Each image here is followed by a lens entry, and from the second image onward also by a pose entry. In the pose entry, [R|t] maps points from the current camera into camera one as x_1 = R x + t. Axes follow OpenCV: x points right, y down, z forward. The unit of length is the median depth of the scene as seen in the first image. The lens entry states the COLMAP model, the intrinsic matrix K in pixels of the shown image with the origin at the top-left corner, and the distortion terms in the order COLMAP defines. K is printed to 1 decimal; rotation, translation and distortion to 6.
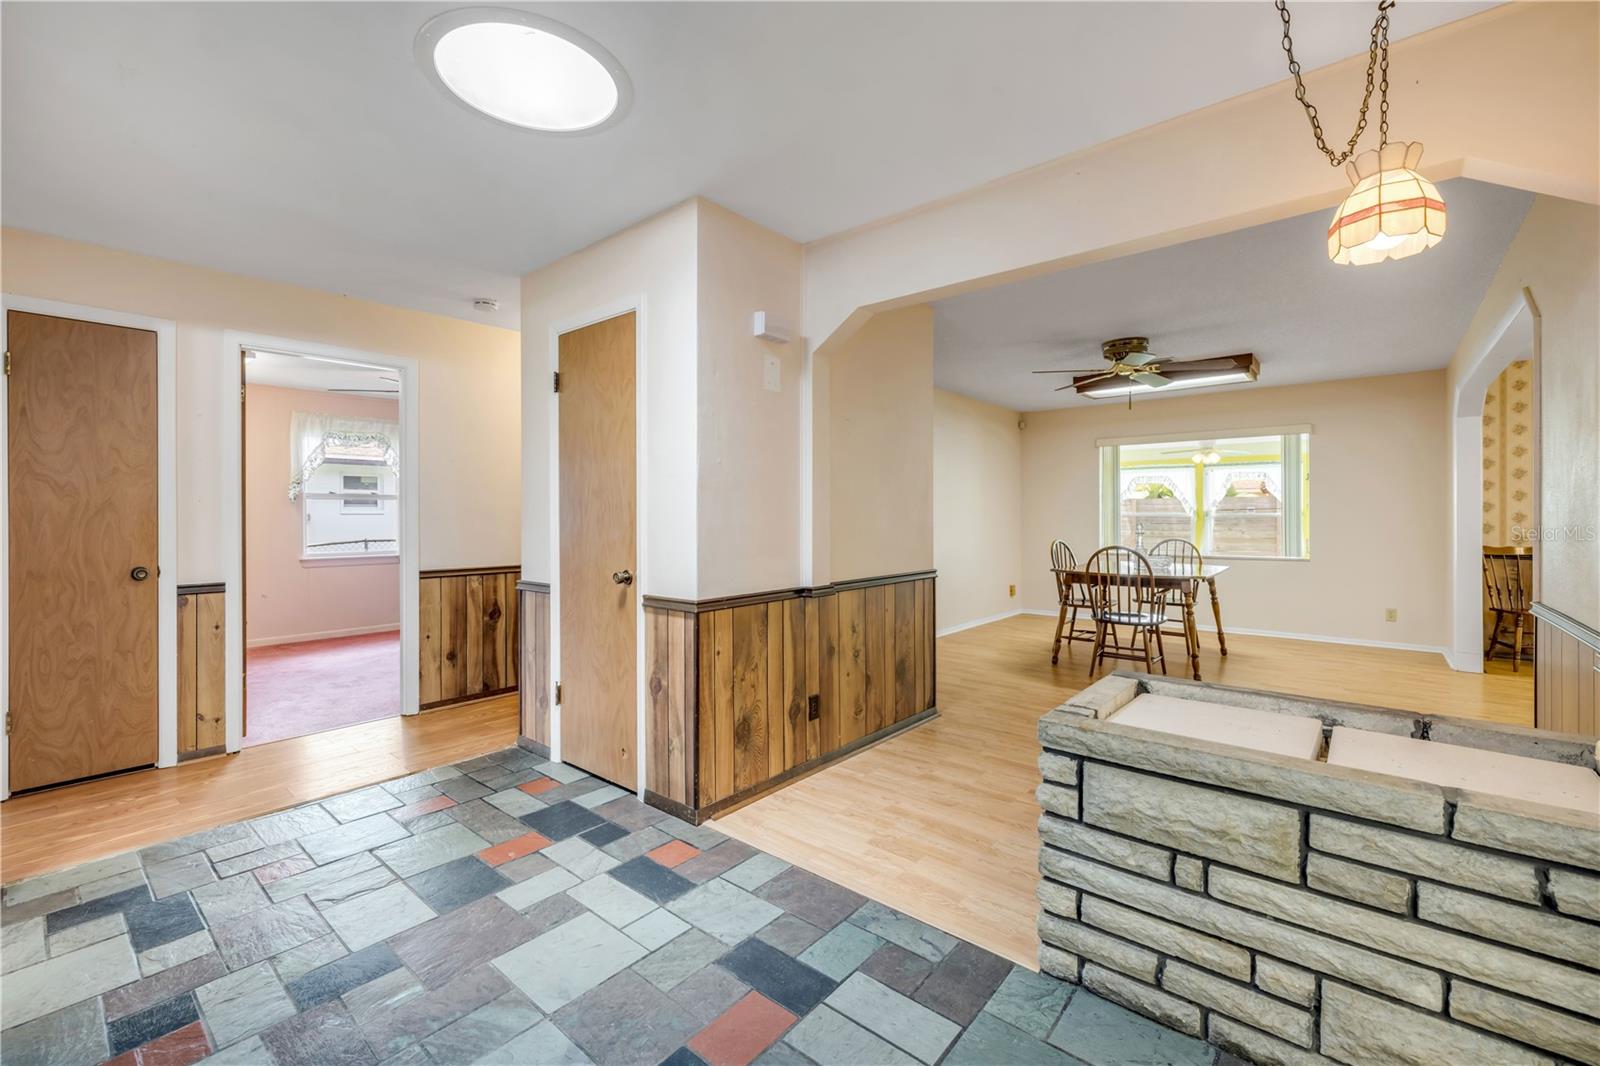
lens RADIAL K [[673.9, 0, 793.1], [0, 673.9, 518.7], [0, 0, 1]] dist [0.000792, -0.000835]
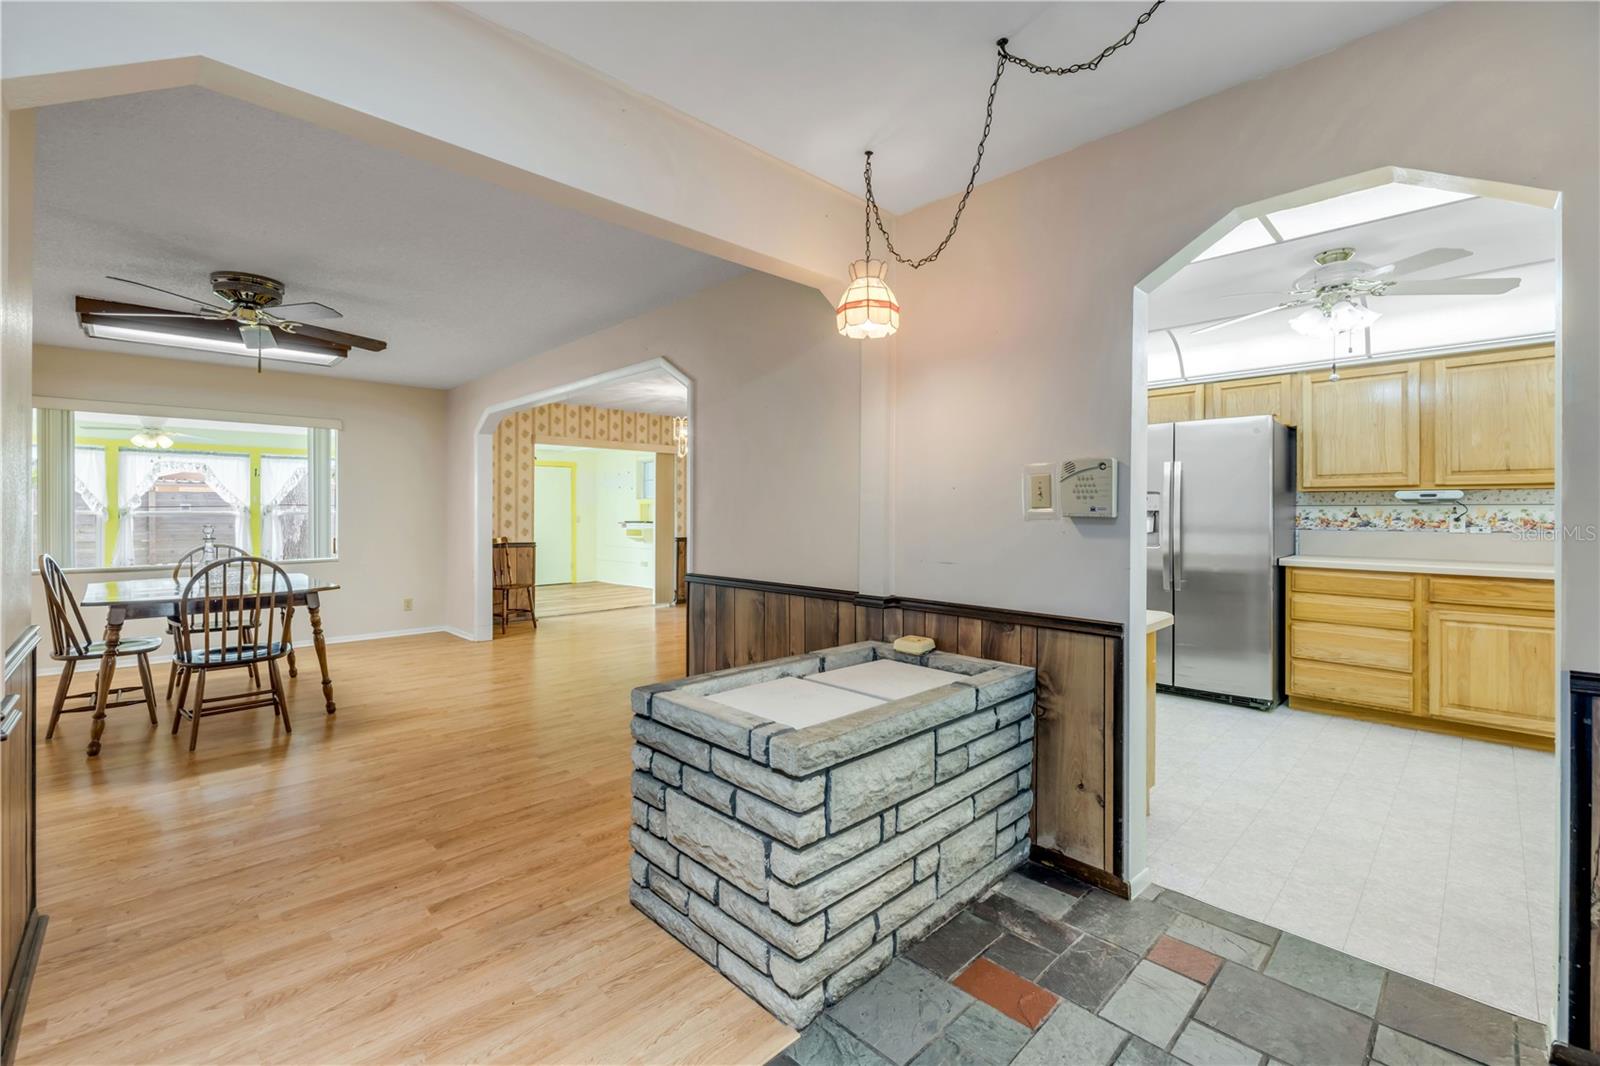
lens RADIAL K [[673.9, 0, 792.1], [0, 673.9, 513.7], [0, 0, 1]] dist [0.000792, -0.000835]
pose [[0.093607, -0.000270, 0.995609, -0.527676], [0.004532, 0.999990, -0.000155, -0.009093], [-0.995599, 0.004526, 0.093607, 0.951538]]
